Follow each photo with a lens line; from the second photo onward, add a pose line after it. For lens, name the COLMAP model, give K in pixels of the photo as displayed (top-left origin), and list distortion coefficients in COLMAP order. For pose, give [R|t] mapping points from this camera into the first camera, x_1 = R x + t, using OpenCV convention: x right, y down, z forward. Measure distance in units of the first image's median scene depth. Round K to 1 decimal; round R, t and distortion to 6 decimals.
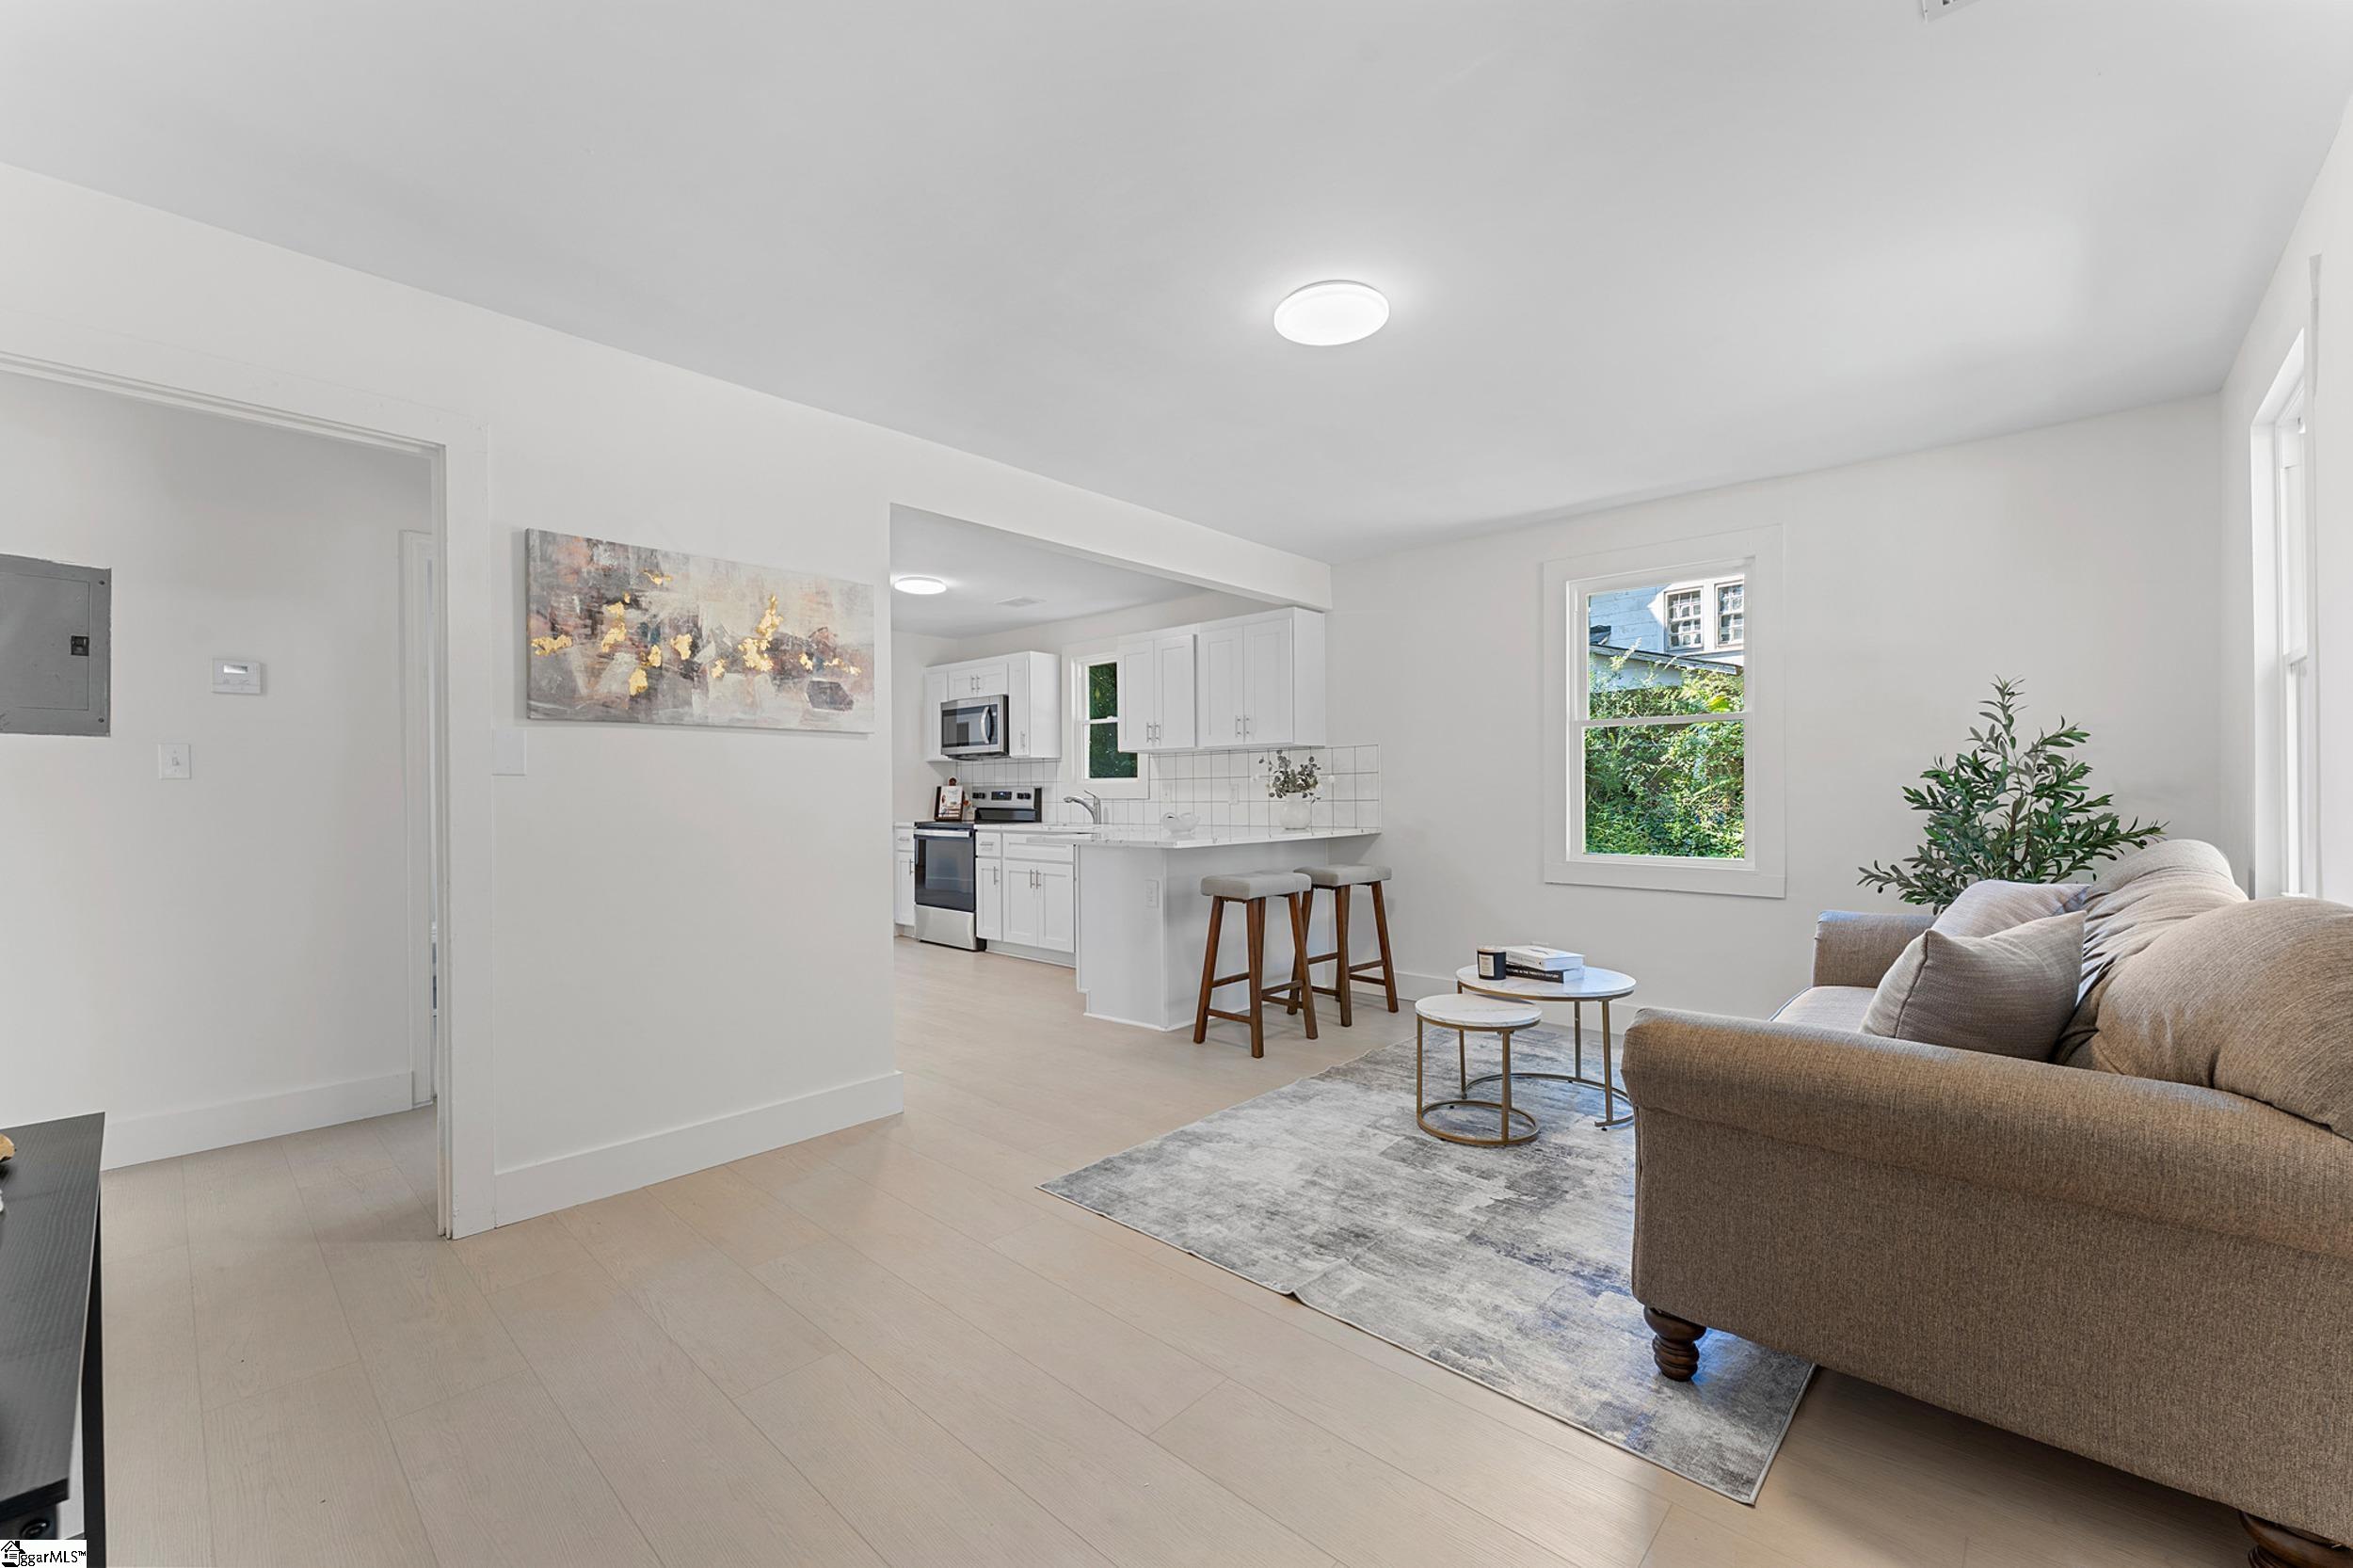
lens RADIAL K [[954.9, 0, 1172.8], [0, 954.9, 787.4], [0, 0, 1]] dist [-0.001821, -0.000144]
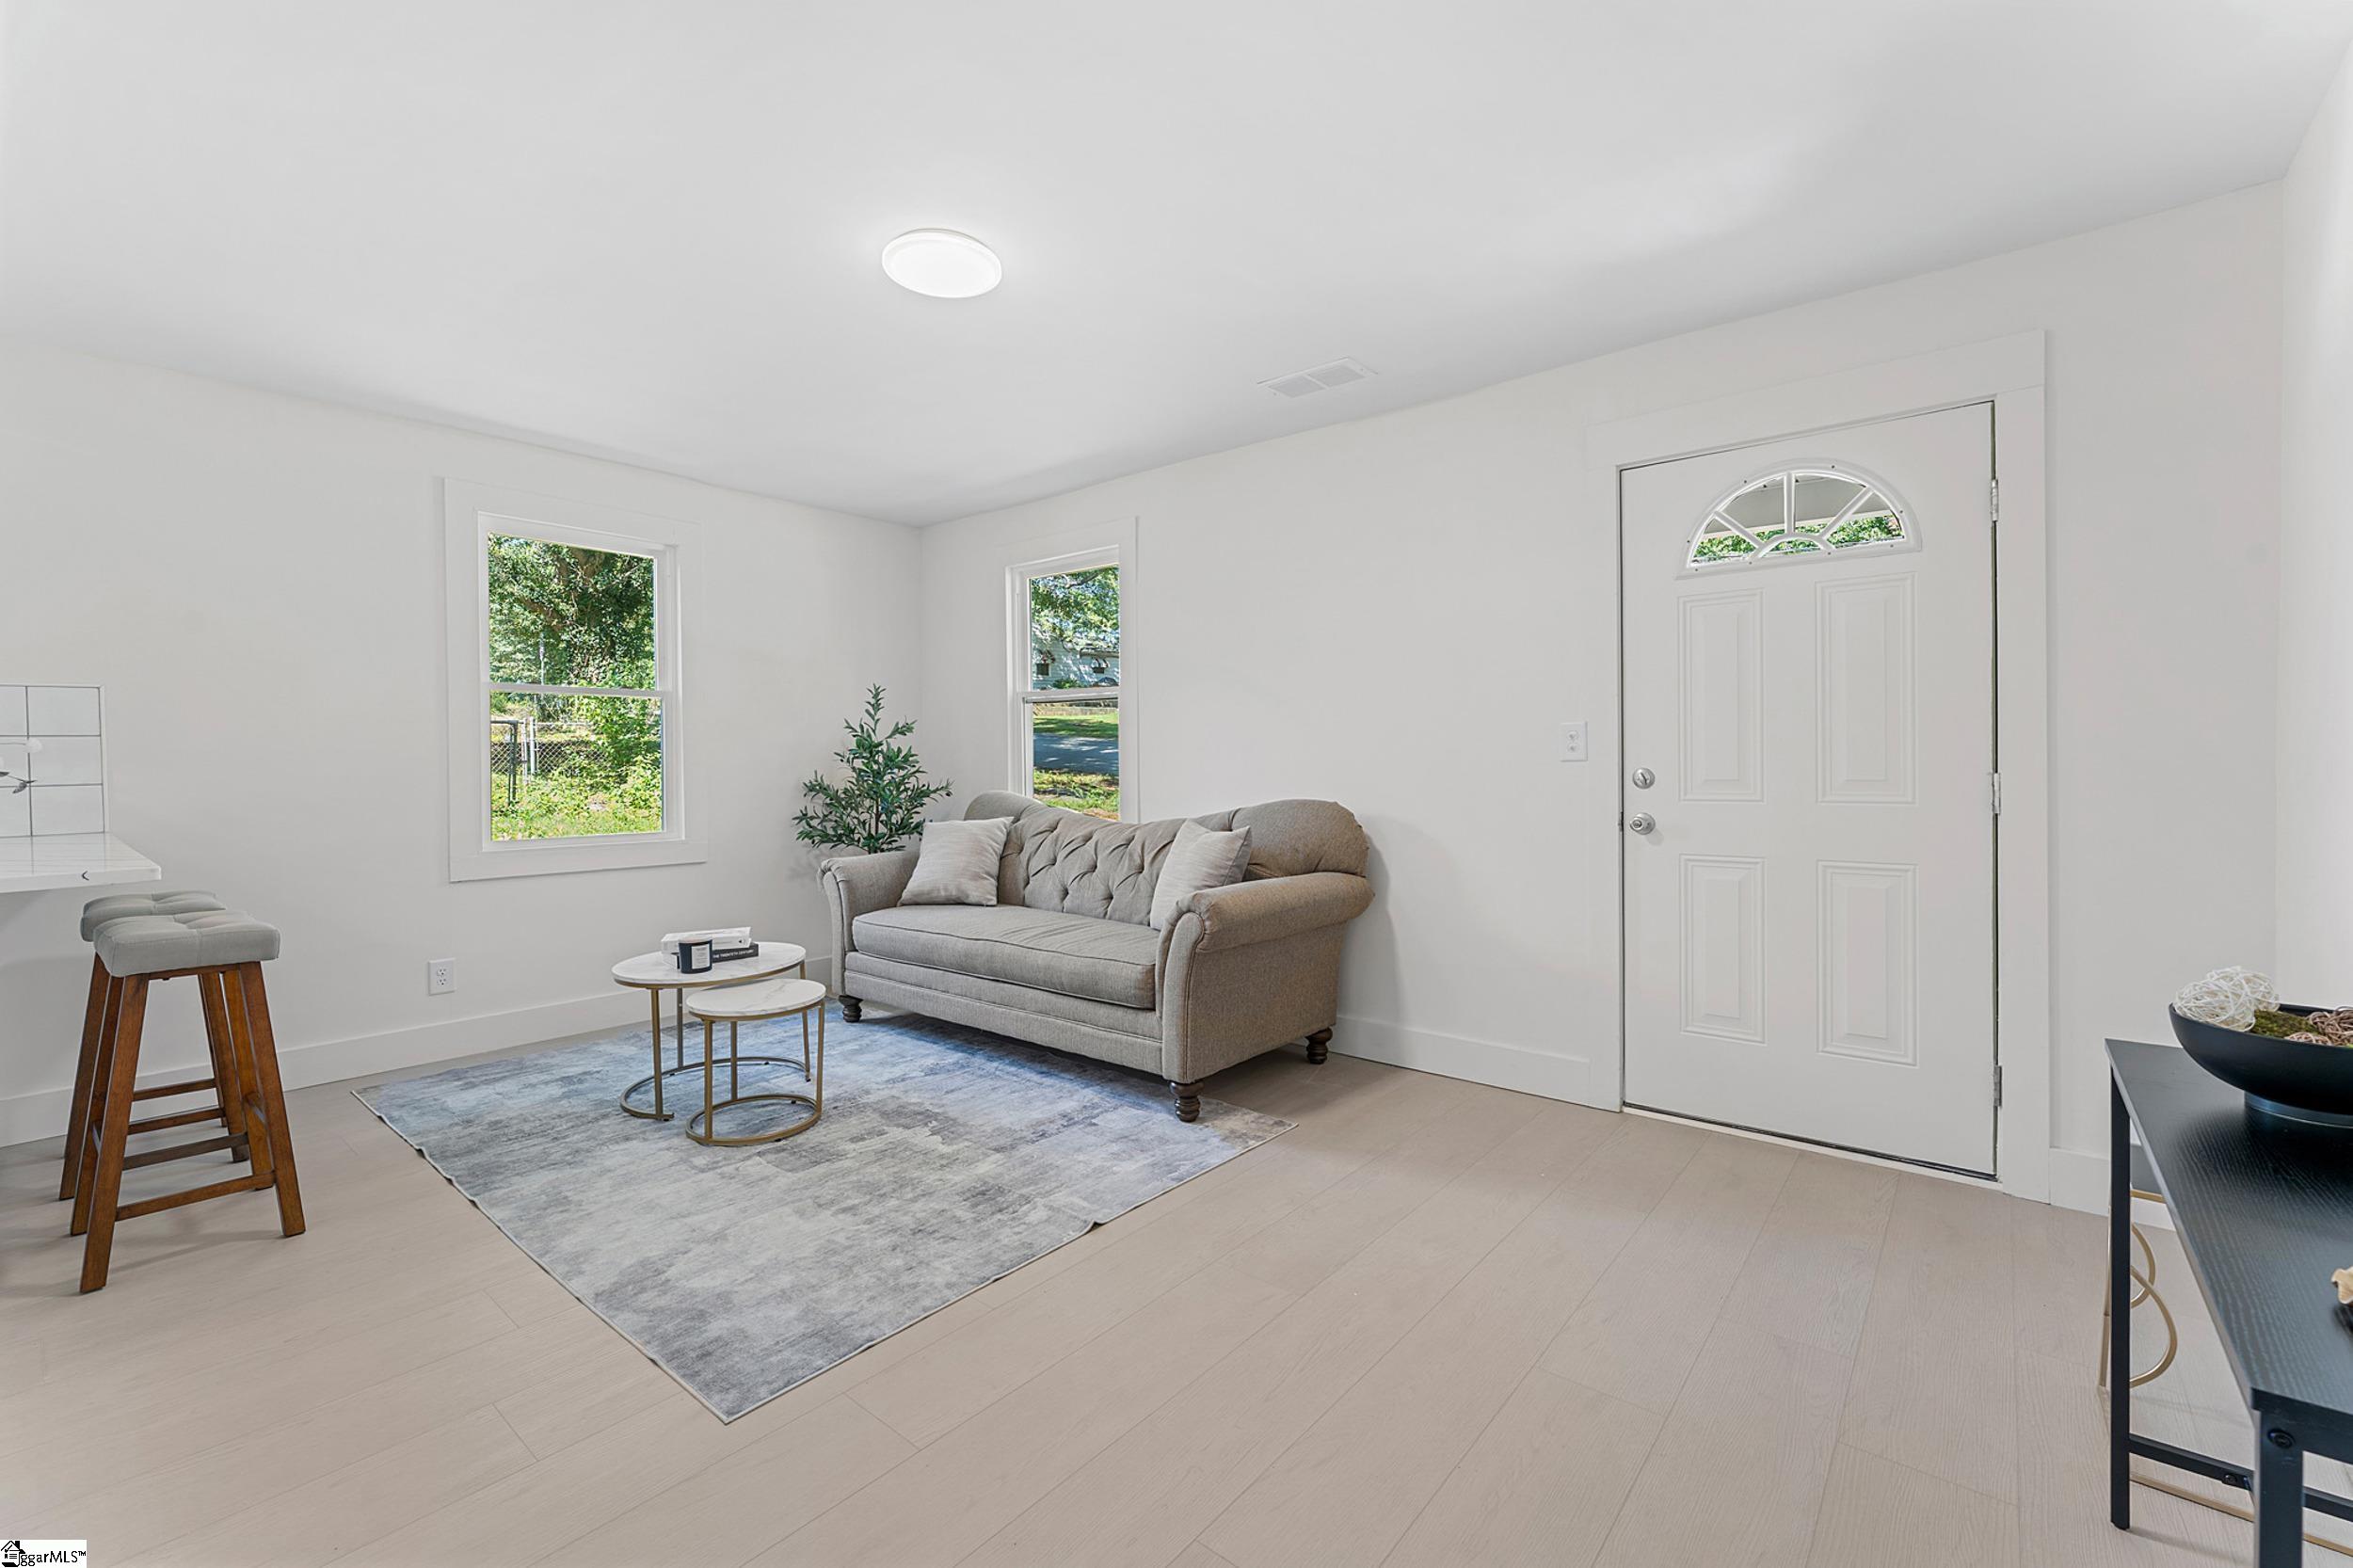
lens RADIAL K [[971.9, 0, 1170.2], [0, 971.9, 769.1], [0, 0, 1]] dist [0.001478, 0.000072]
pose [[-0.045295, -0.001447, 0.998973, -0.724820], [0.005399, 0.999984, 0.001693, 0.012051], [-0.998959, 0.005470, -0.045286, 0.715939]]
